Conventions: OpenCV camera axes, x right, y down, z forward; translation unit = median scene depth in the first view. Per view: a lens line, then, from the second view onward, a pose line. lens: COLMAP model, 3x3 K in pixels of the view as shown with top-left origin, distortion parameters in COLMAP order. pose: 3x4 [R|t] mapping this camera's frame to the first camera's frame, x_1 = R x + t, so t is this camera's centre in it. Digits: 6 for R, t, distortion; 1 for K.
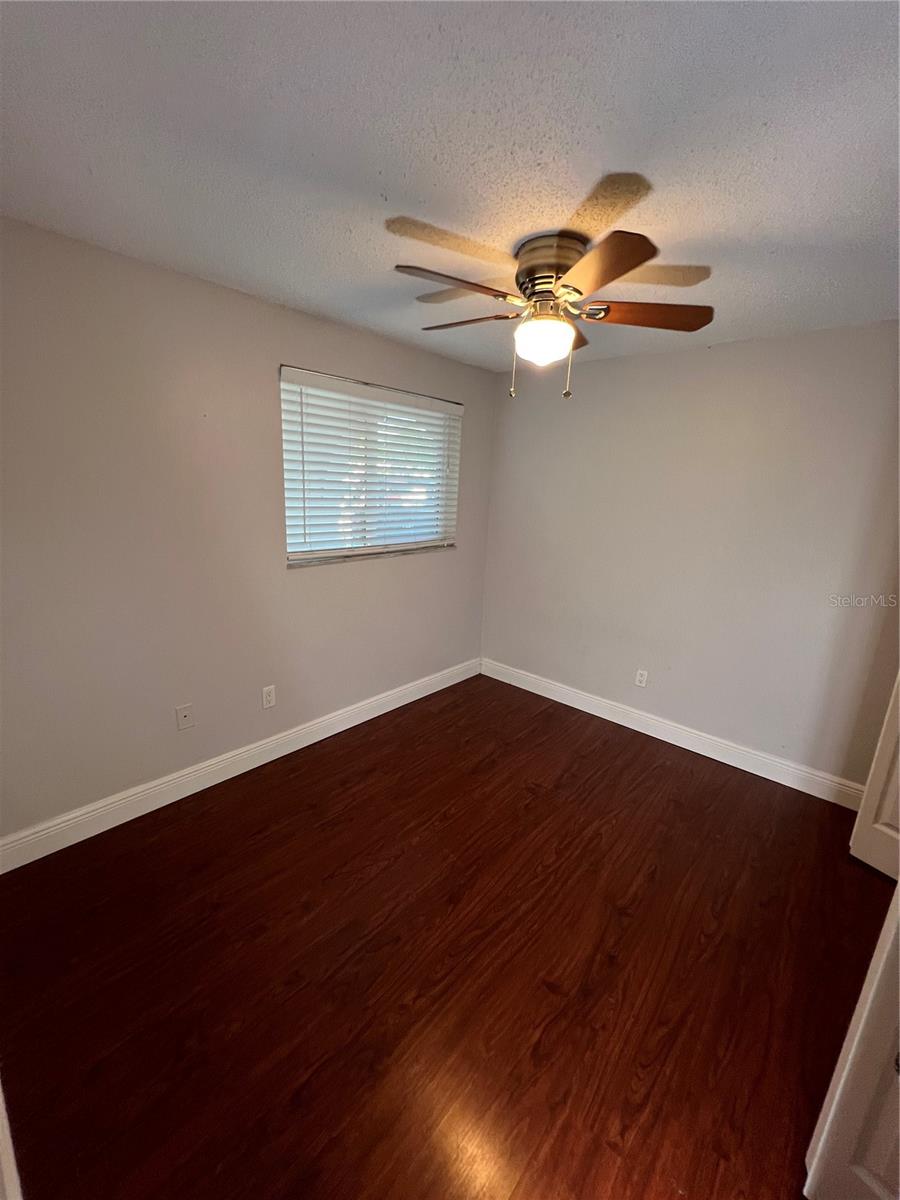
lens RADIAL K [[486.4, 0, 447.7], [0, 486.4, 595.9], [0, 0, 1]] dist [0.003319, 0.000030]
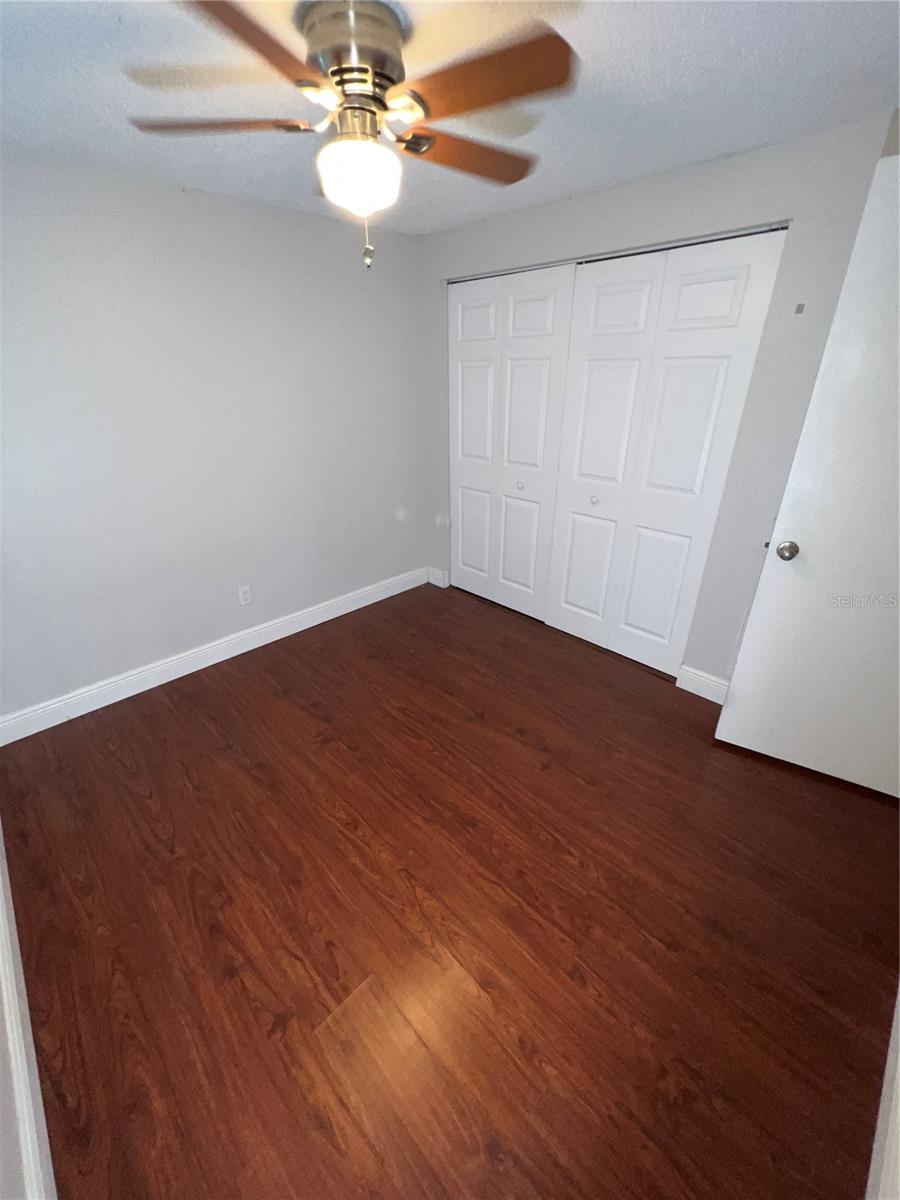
lens RADIAL K [[478.9, 0, 447.8], [0, 478.9, 598.4], [0, 0, 1]] dist [-0.001450, 0.000334]
pose [[0.074374, -0.480528, 0.873820, -0.586651], [0.245779, 0.858050, 0.450936, -0.225570], [-0.966468, 0.181229, 0.181920, 0.706660]]
